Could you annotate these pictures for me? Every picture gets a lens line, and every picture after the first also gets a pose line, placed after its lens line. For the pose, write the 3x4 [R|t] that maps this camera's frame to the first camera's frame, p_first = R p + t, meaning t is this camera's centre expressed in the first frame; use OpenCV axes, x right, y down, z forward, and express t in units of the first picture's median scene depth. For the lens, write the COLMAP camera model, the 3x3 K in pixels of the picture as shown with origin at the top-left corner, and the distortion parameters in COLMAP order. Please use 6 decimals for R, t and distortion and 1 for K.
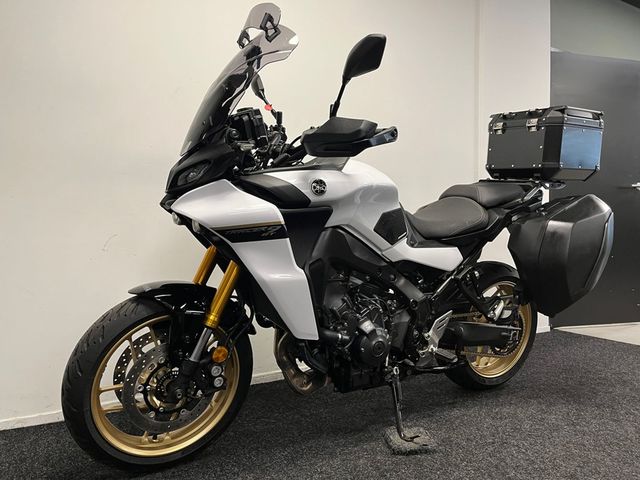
lens RADIAL K [[488.8, 0, 320.0], [0, 488.8, 240.0], [0, 0, 1]] dist [0.050228, -0.000034]
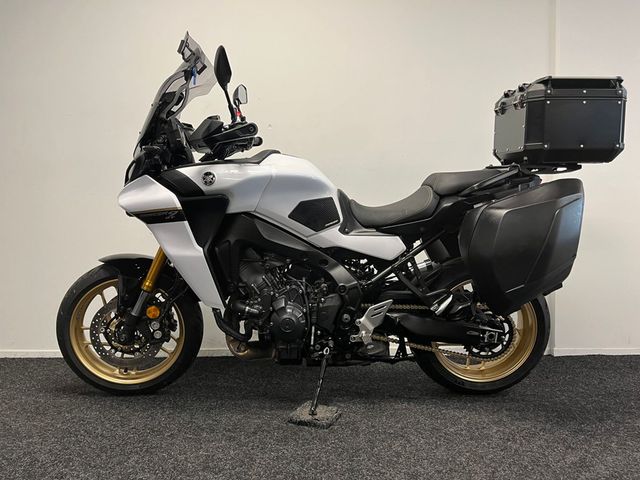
lens RADIAL K [[488.8, 0, 320.0], [0, 488.8, 240.0], [0, 0, 1]] dist [0.050228, -0.000034]
pose [[0.879596, 0.023500, -0.475141, 0.716152], [-0.025633, 0.999669, 0.001991, 0.028767], [0.475031, 0.010428, 0.879908, 0.071318]]
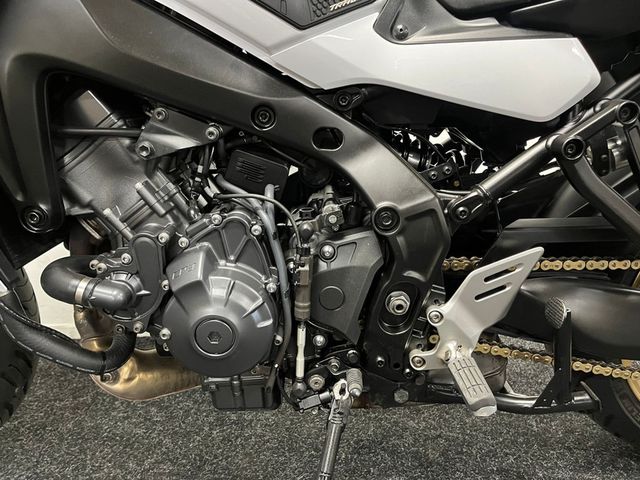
lens RADIAL K [[488.8, 0, 320.0], [0, 488.8, 240.0], [0, 0, 1]] dist [0.050228, -0.000034]
pose [[0.859769, 0.087680, -0.503100, 0.360253], [0.000930, 0.984880, 0.173234, 0.097510], [0.510682, -0.149409, 0.846688, 0.772357]]
